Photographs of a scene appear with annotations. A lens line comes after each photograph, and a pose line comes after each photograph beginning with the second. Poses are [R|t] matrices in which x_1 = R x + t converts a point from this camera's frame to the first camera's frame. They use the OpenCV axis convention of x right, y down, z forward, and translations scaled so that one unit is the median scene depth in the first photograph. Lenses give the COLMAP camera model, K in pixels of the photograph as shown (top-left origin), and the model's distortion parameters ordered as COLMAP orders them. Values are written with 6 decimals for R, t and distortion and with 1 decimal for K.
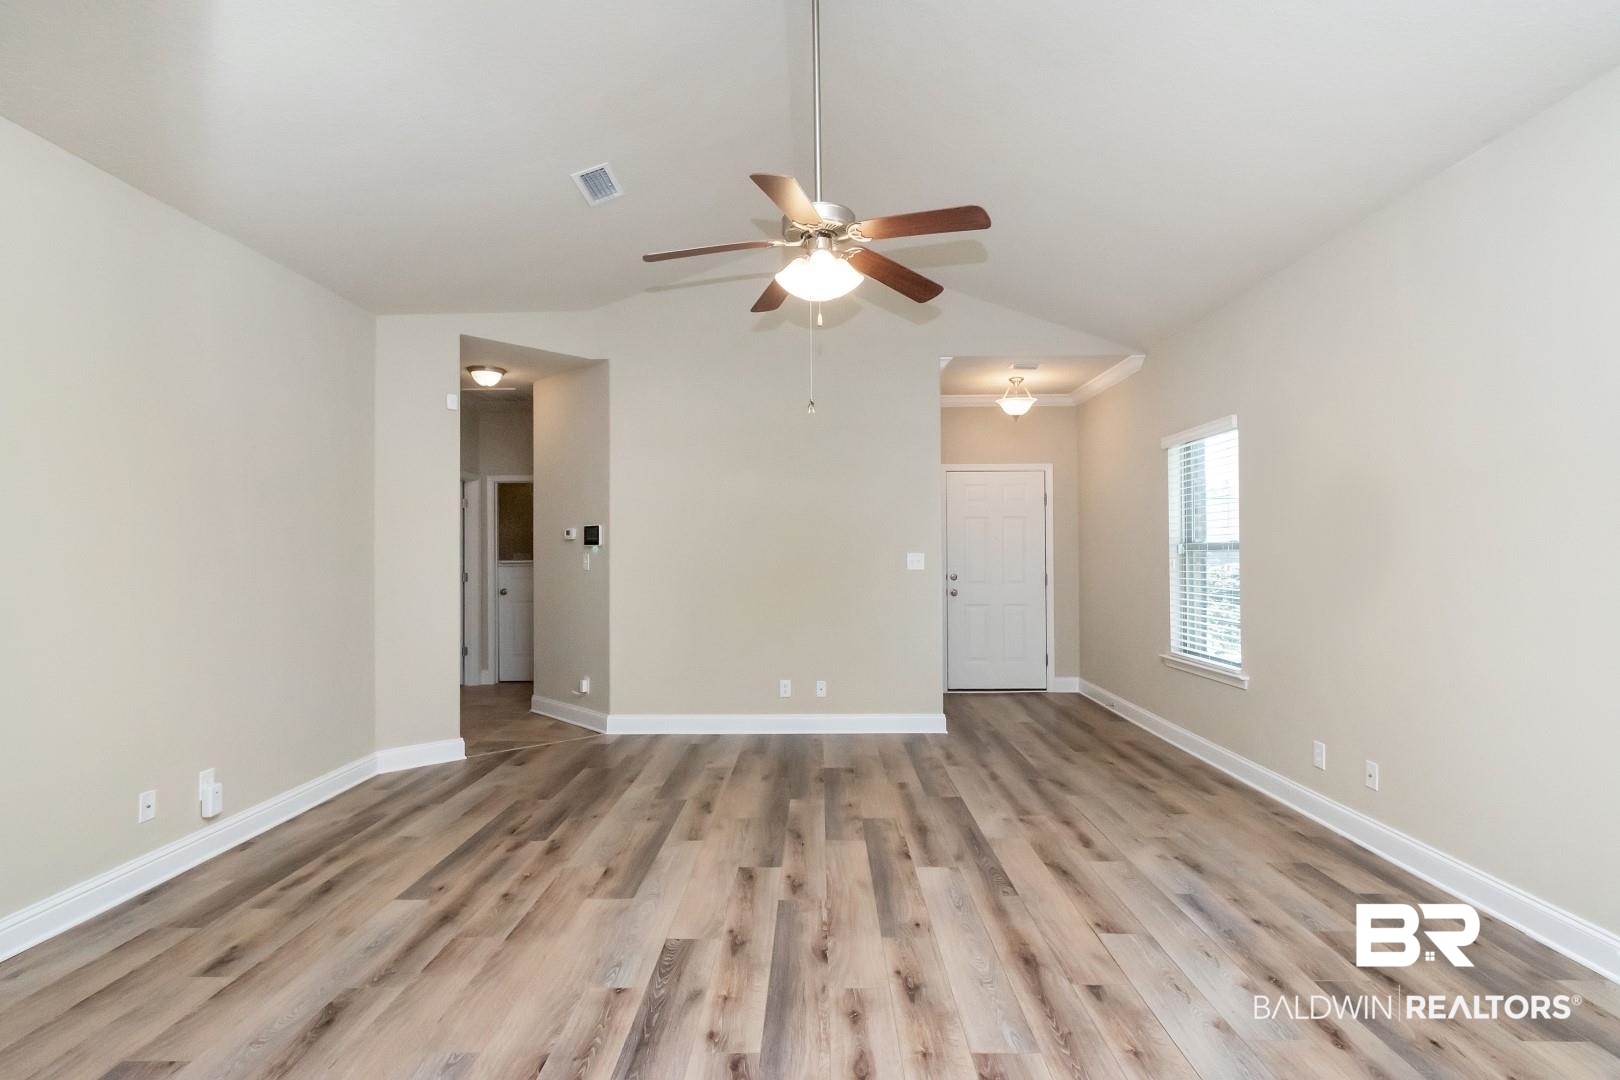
lens RADIAL K [[781.7, 0, 792.2], [0, 781.7, 544.1], [0, 0, 1]] dist [0.002786, -0.001503]
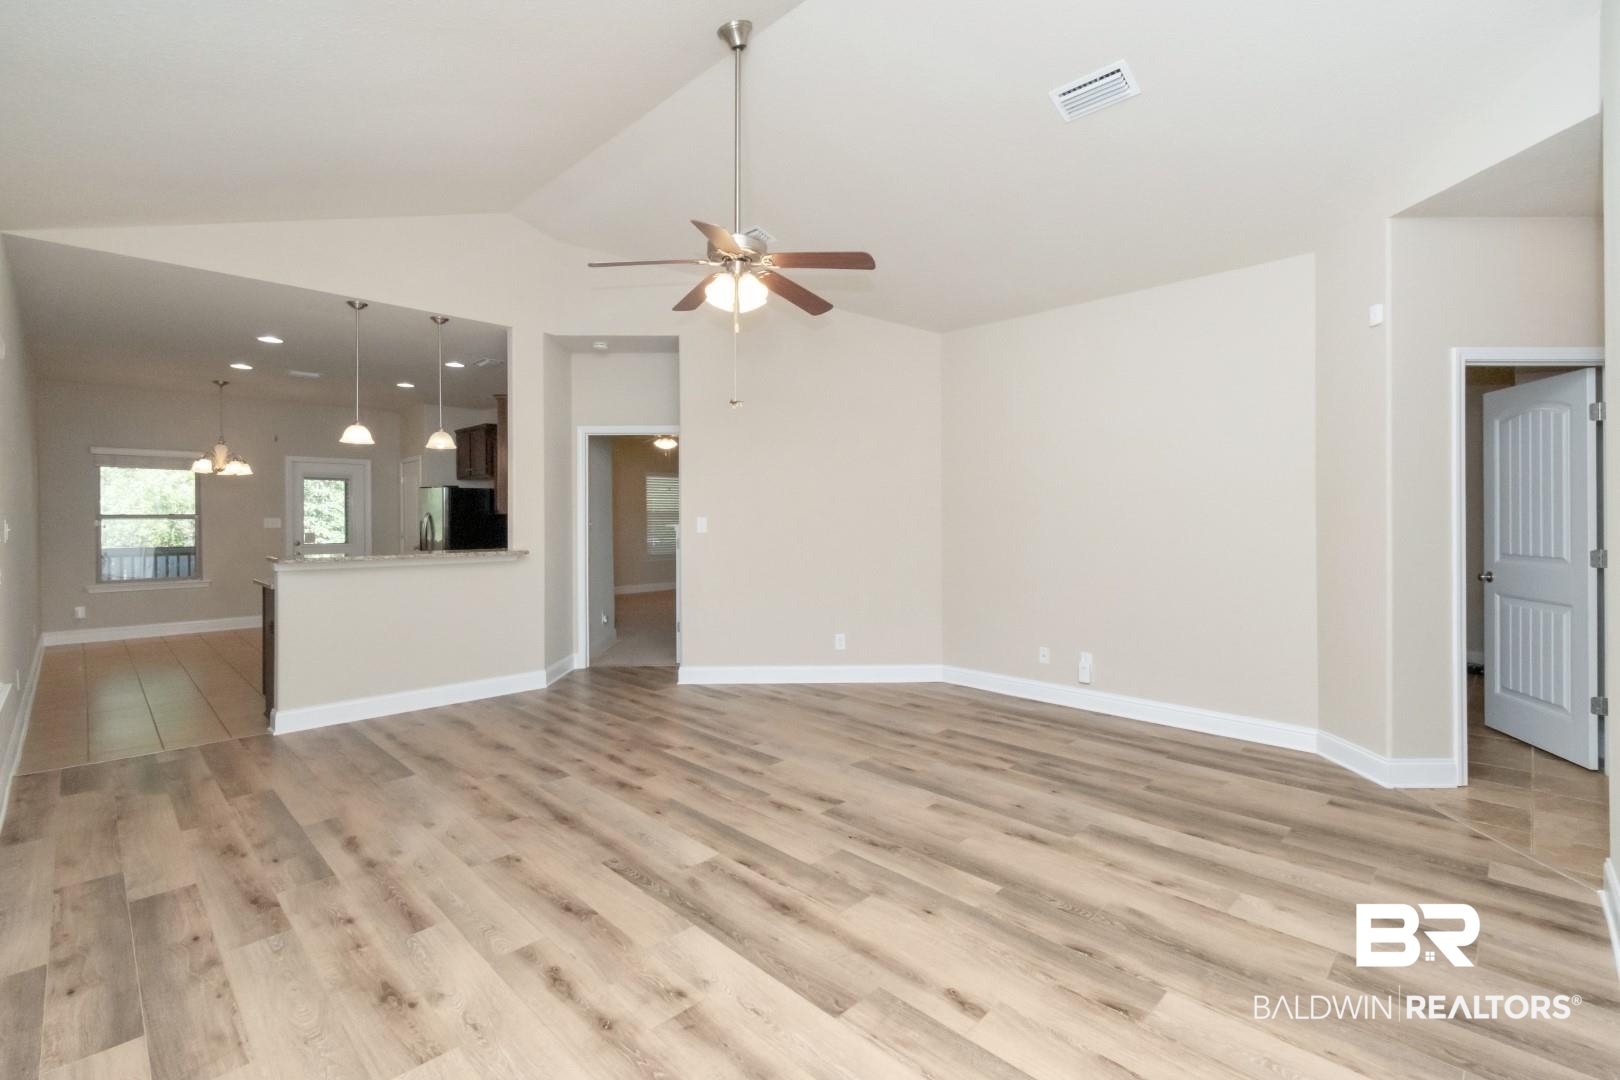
lens RADIAL K [[720.0, 0, 811.4], [0, 720.0, 515.5], [0, 0, 1]] dist [0.005161, -0.000561]
pose [[-0.678289, 0.008474, -0.734747, 0.675333], [0.017655, 0.999833, -0.004766, 0.014178], [0.734583, -0.016205, -0.678325, 1.585201]]
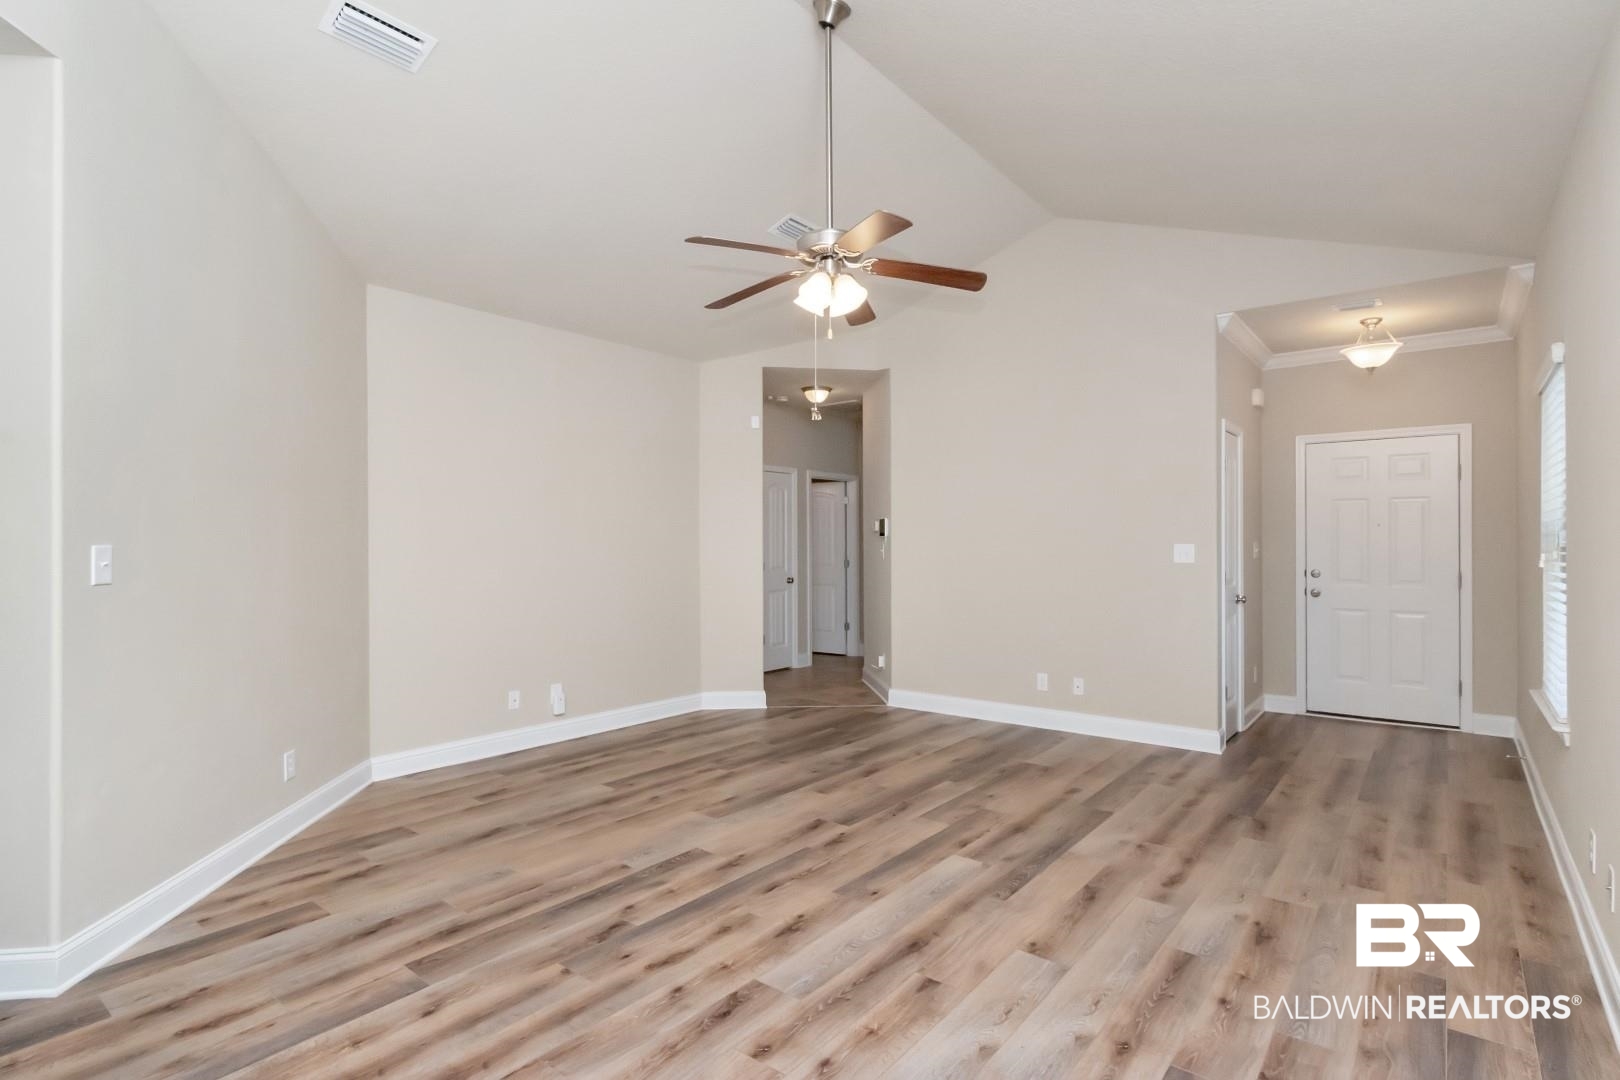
lens RADIAL K [[781.7, 0, 821.3], [0, 781.7, 547.3], [0, 0, 1]] dist [0.002786, -0.001503]
pose [[0.800474, 0.005700, -0.599341, 0.593053], [0.005238, 0.999850, 0.016504, -0.003017], [0.599345, -0.016351, 0.800324, 0.086832]]
